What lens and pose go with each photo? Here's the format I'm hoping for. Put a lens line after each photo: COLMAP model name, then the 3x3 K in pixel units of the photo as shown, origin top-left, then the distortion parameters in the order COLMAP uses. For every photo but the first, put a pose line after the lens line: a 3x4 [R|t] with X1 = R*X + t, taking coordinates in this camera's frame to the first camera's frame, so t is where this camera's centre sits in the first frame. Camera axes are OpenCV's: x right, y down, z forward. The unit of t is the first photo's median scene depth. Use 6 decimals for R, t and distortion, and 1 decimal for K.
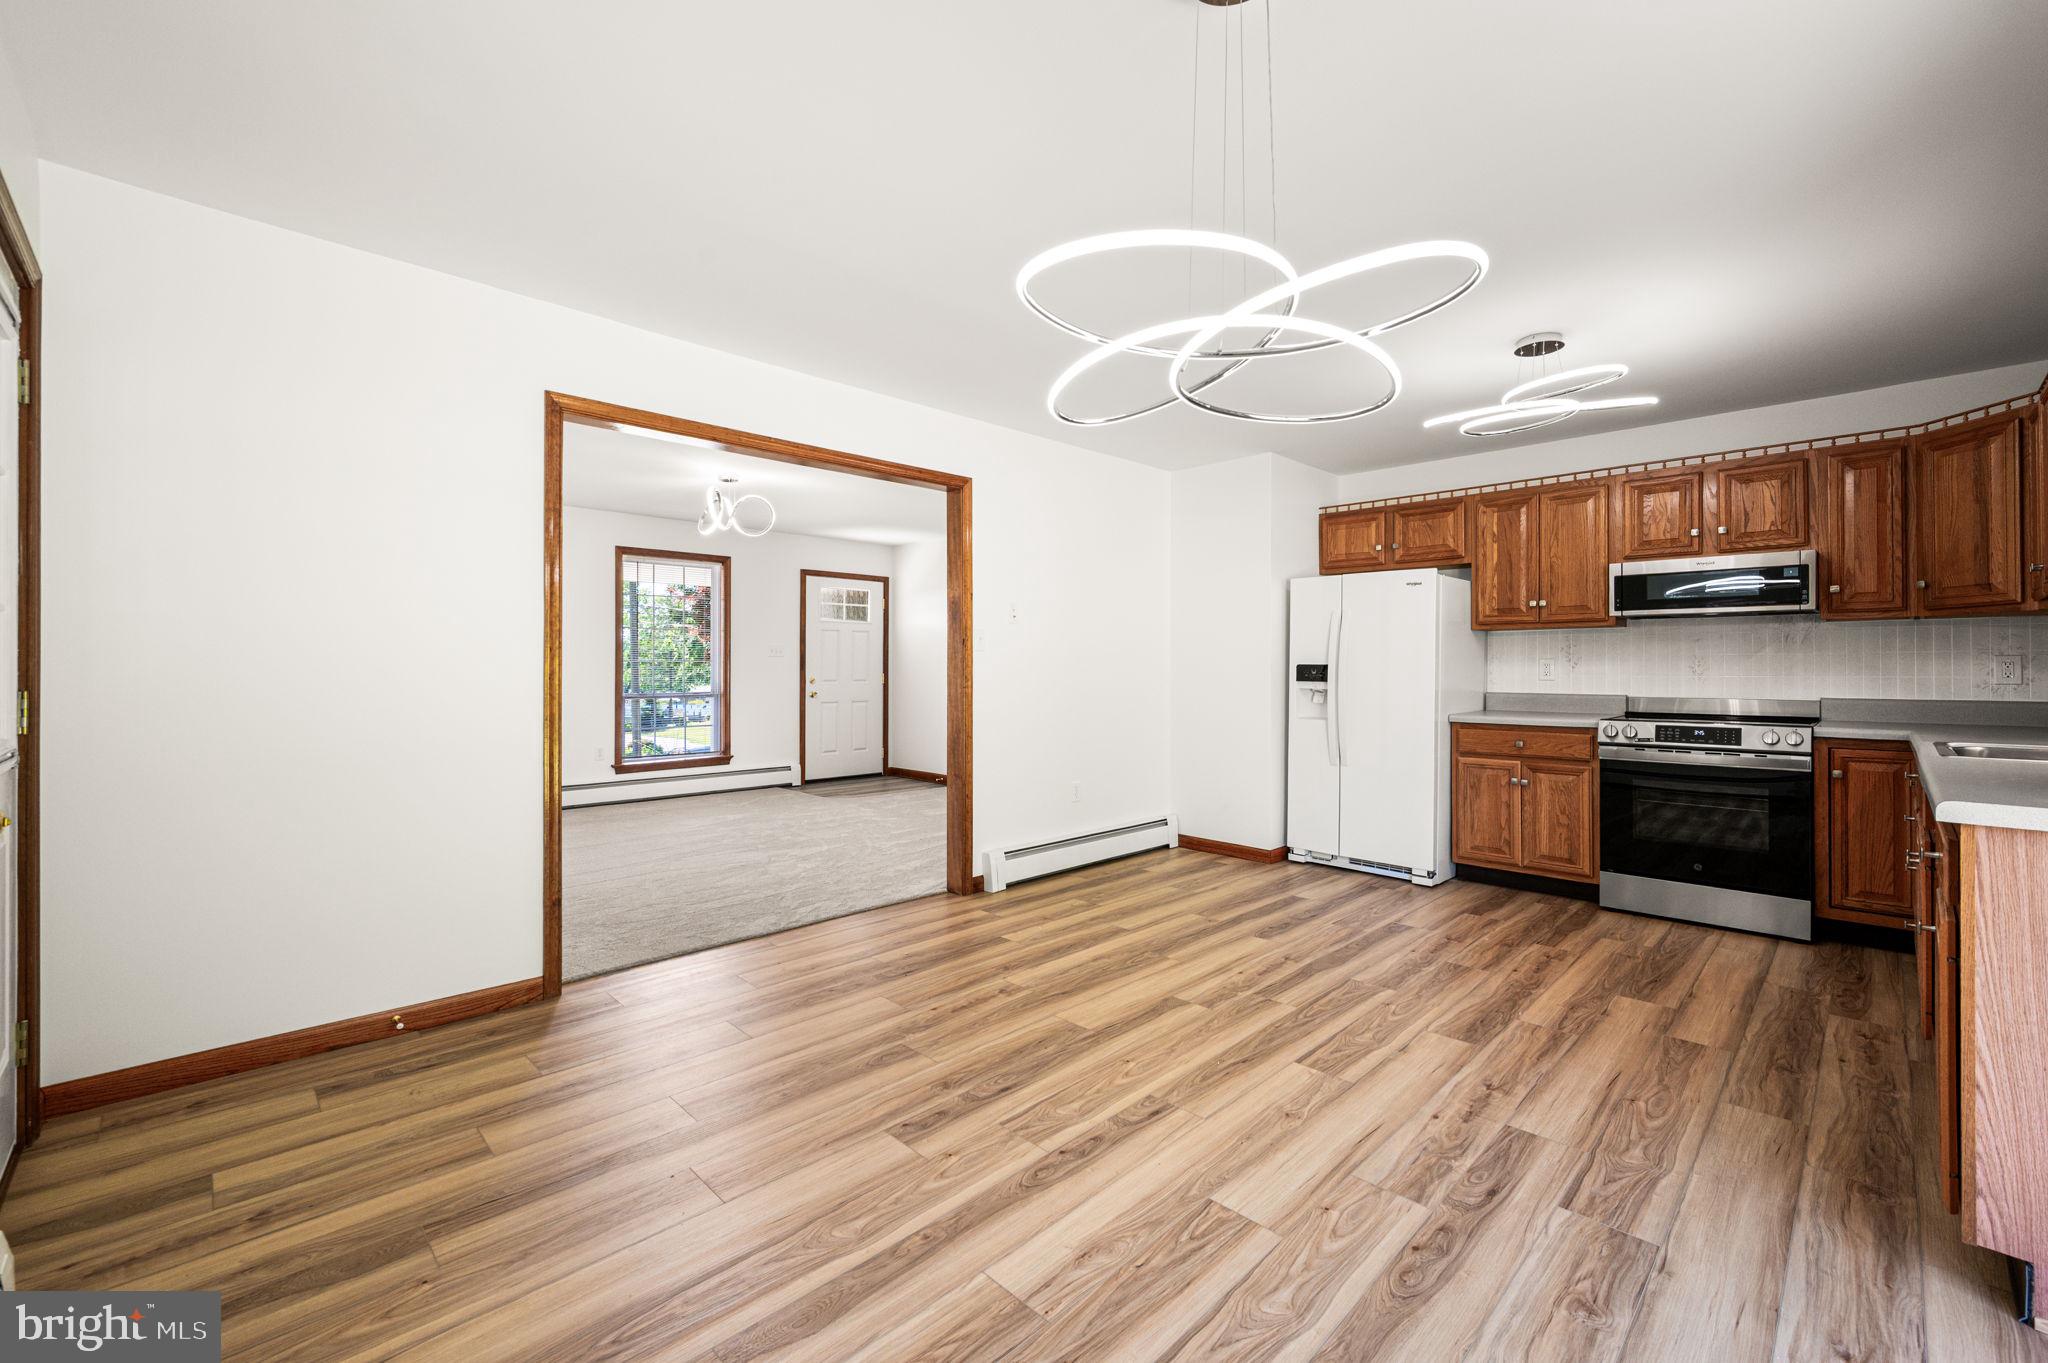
lens RADIAL K [[833.8, 0, 1020.1], [0, 833.8, 666.7], [0, 0, 1]] dist [-0.002681, -0.000180]
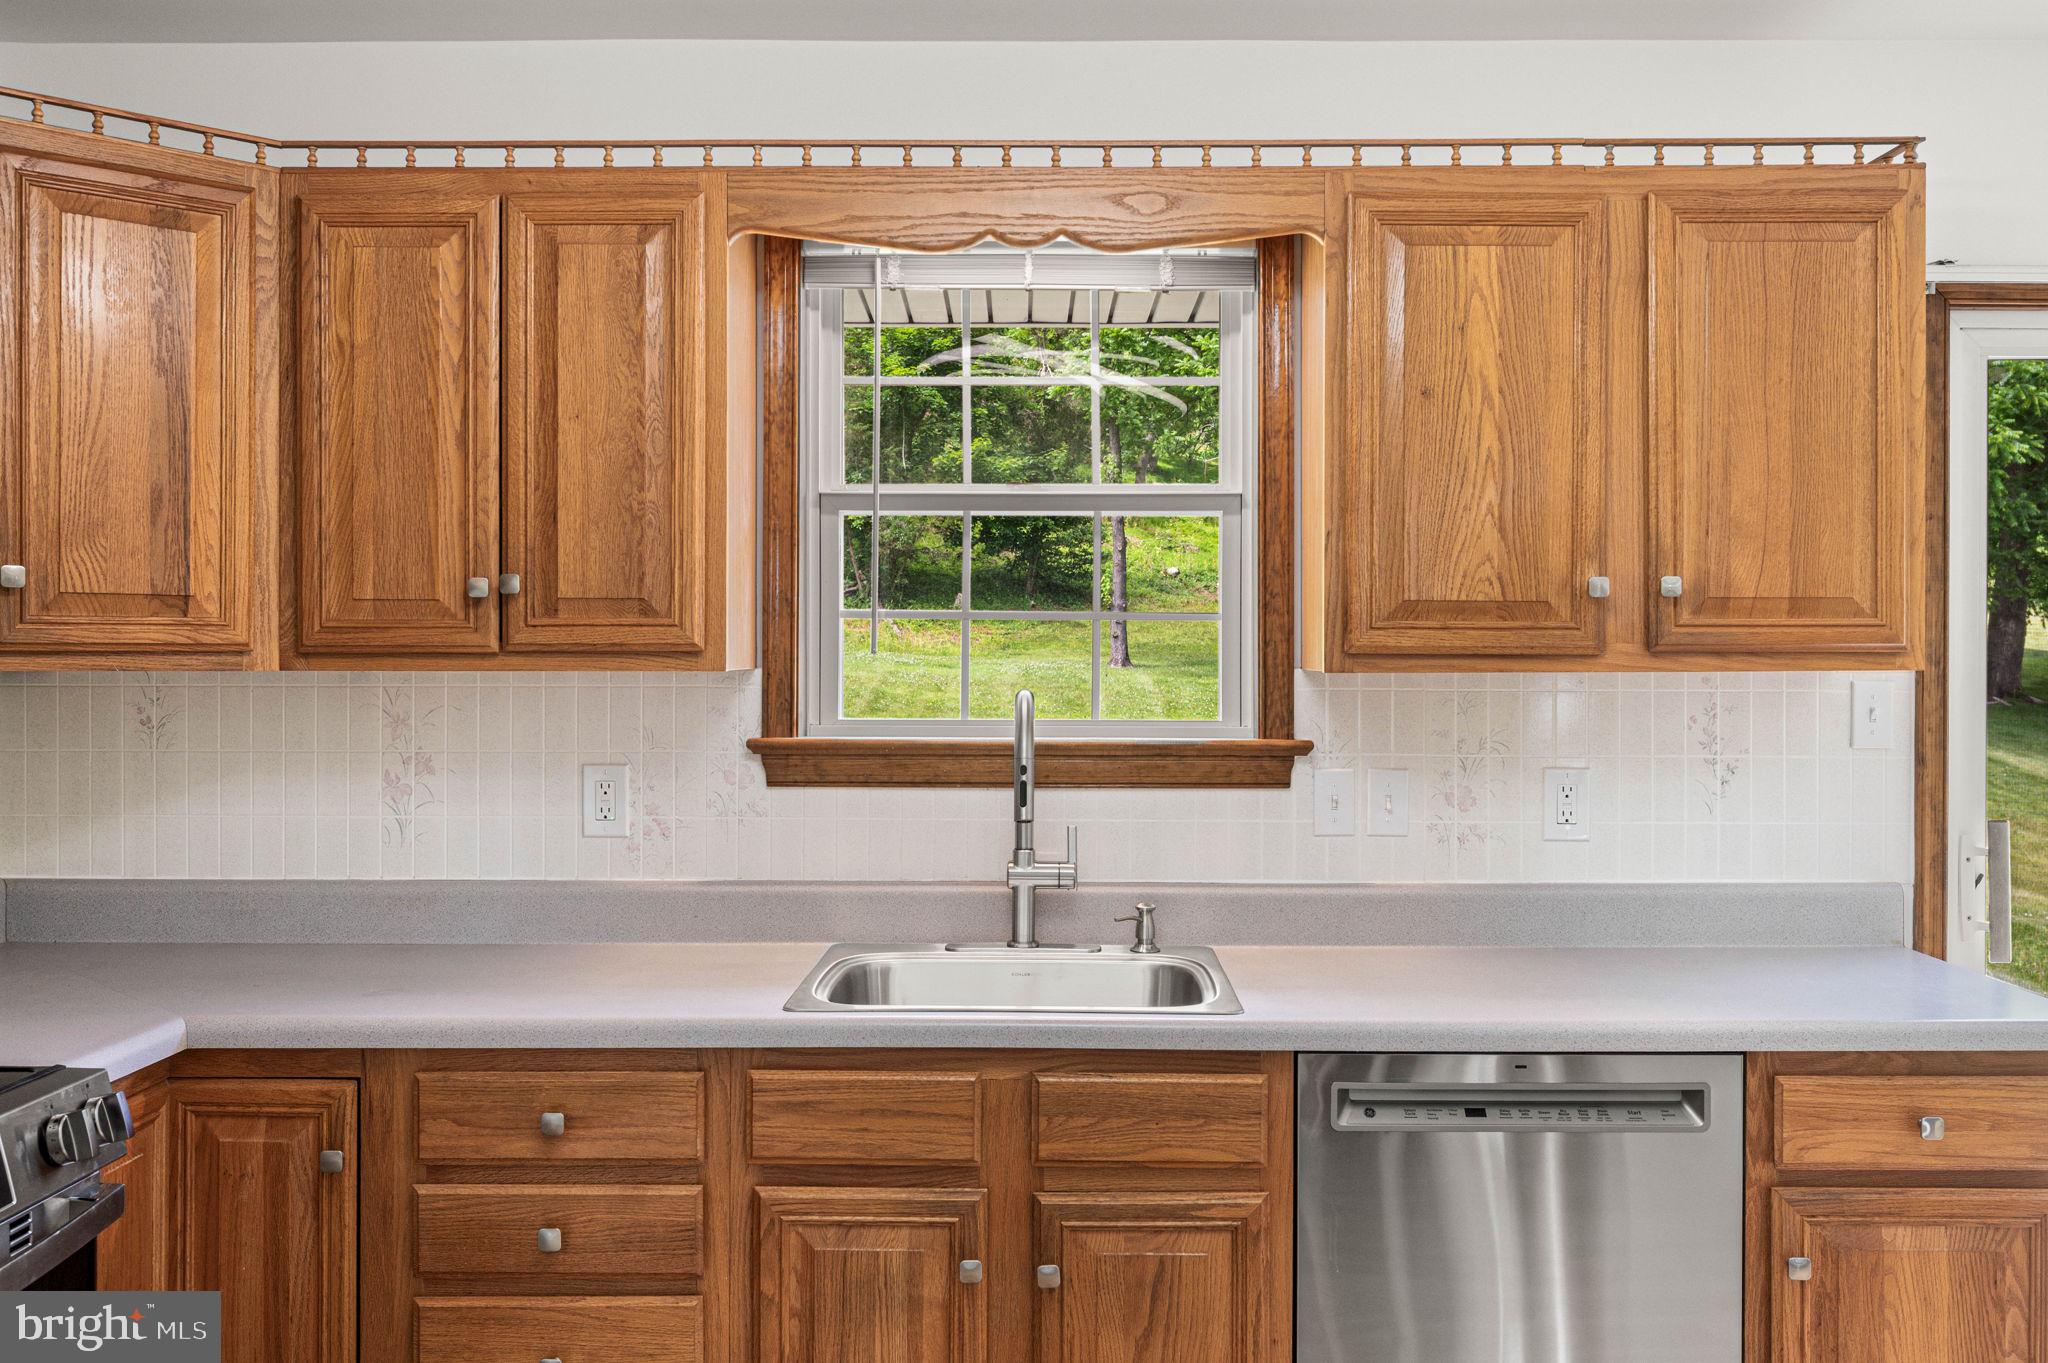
lens RADIAL K [[1659.7, 0, 1024.0], [0, 1659.7, 681.5], [0, 0, 1]] dist [-0.002440, 0.002540]
pose [[-0.706815, -0.007227, 0.707361, 0.289931], [-0.006102, 0.999973, 0.004120, -0.053577], [-0.707372, -0.001405, -0.706840, 1.022375]]
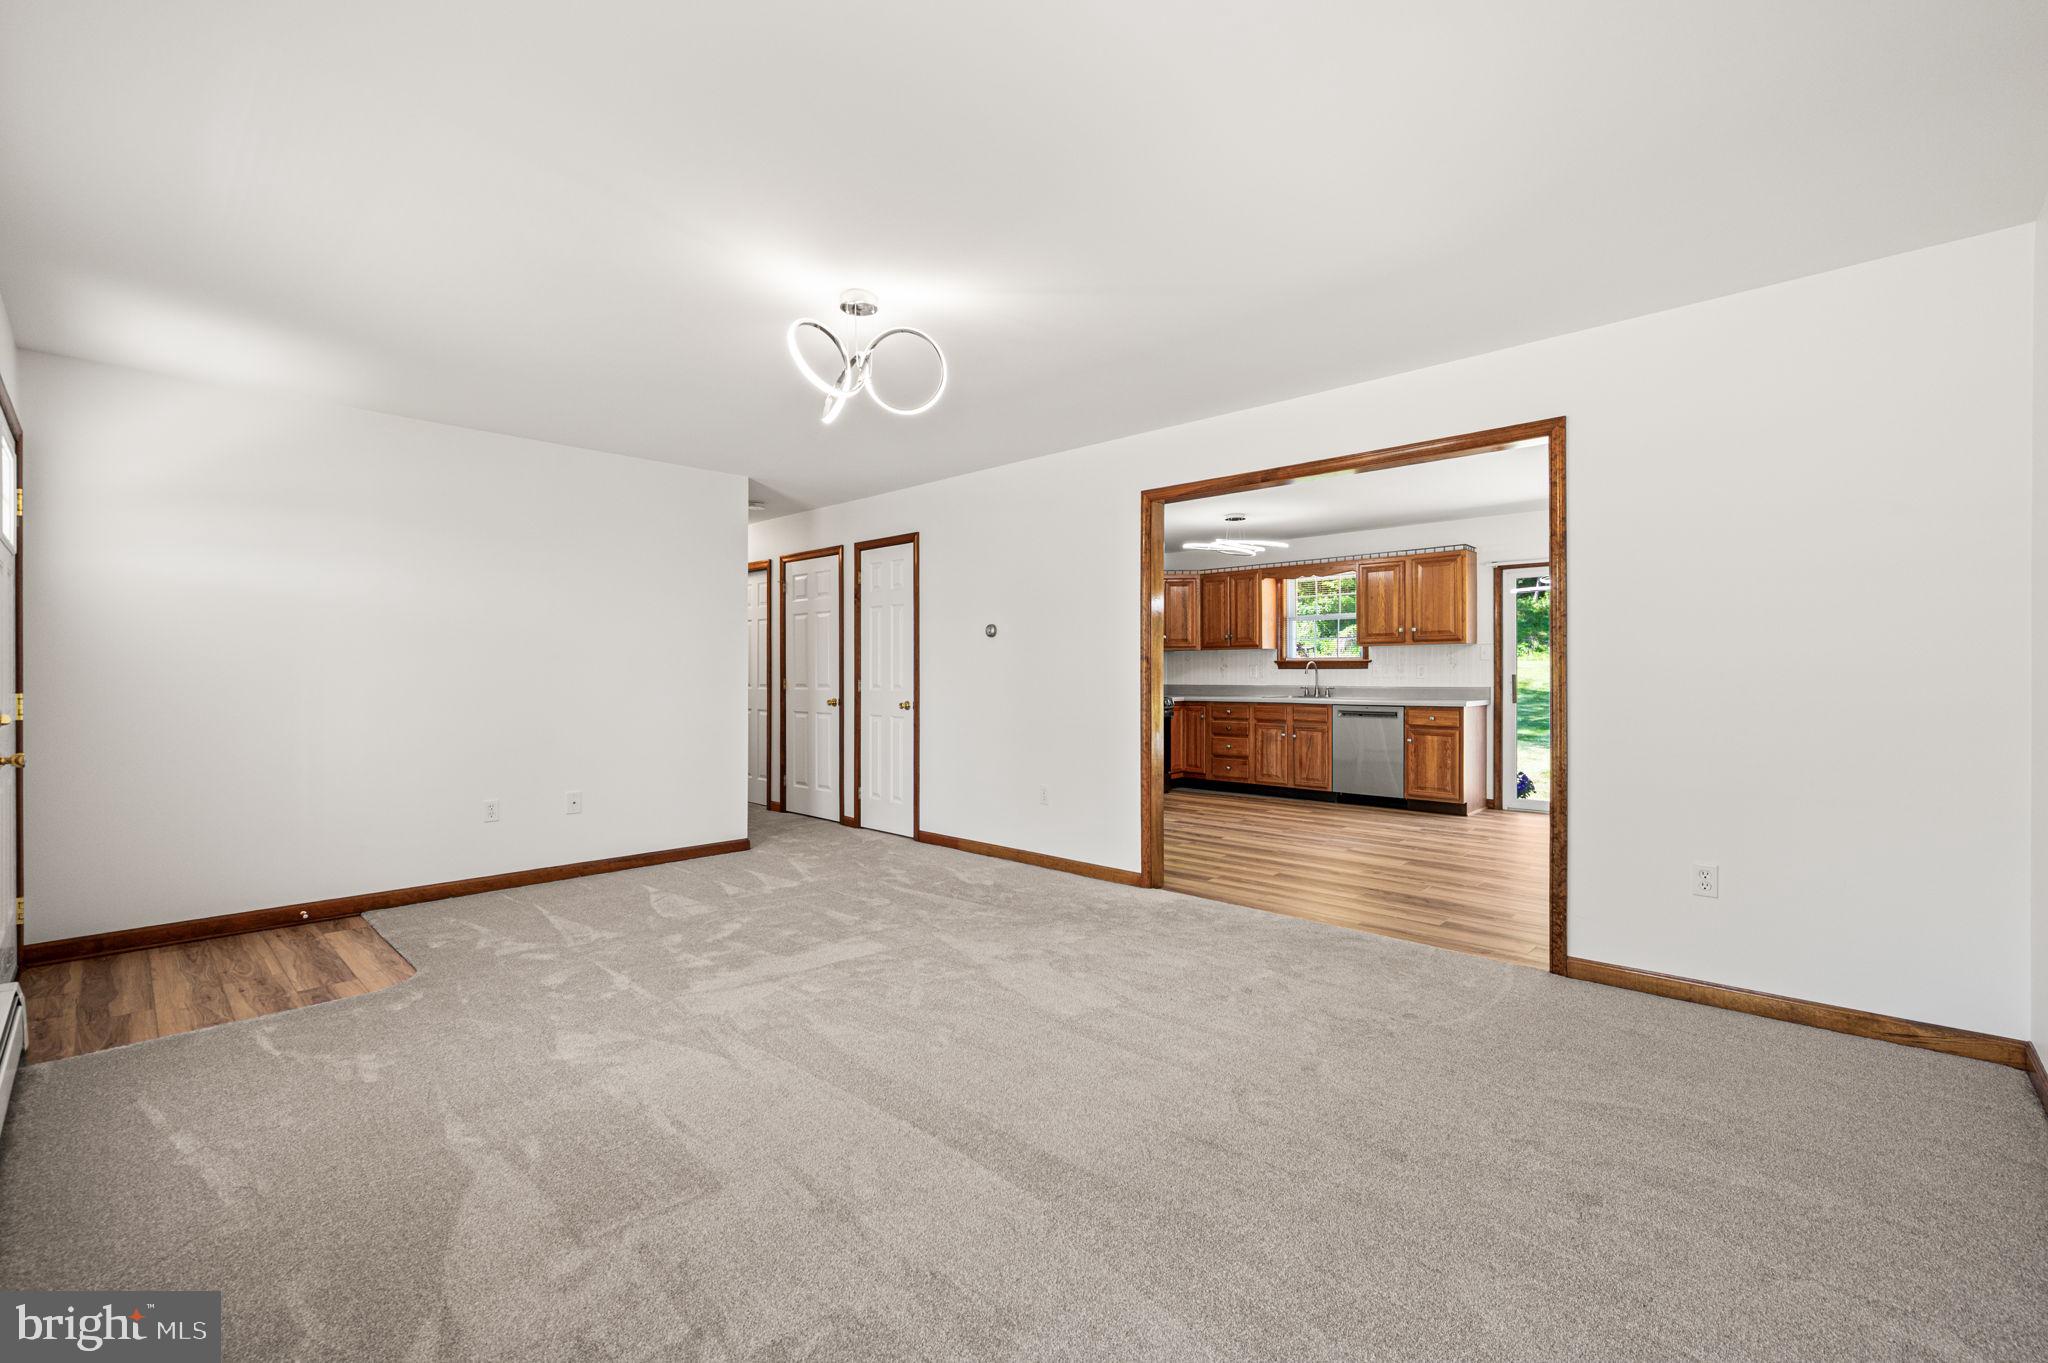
lens RADIAL K [[870.8, 0, 1027.3], [0, 870.8, 674.3], [0, 0, 1]] dist [-0.002071, -0.000065]
pose [[-0.044603, -0.004303, 0.998996, -1.245954], [0.000127, 0.999991, 0.004313, -0.001504], [-0.999005, 0.000319, -0.044602, 1.310737]]
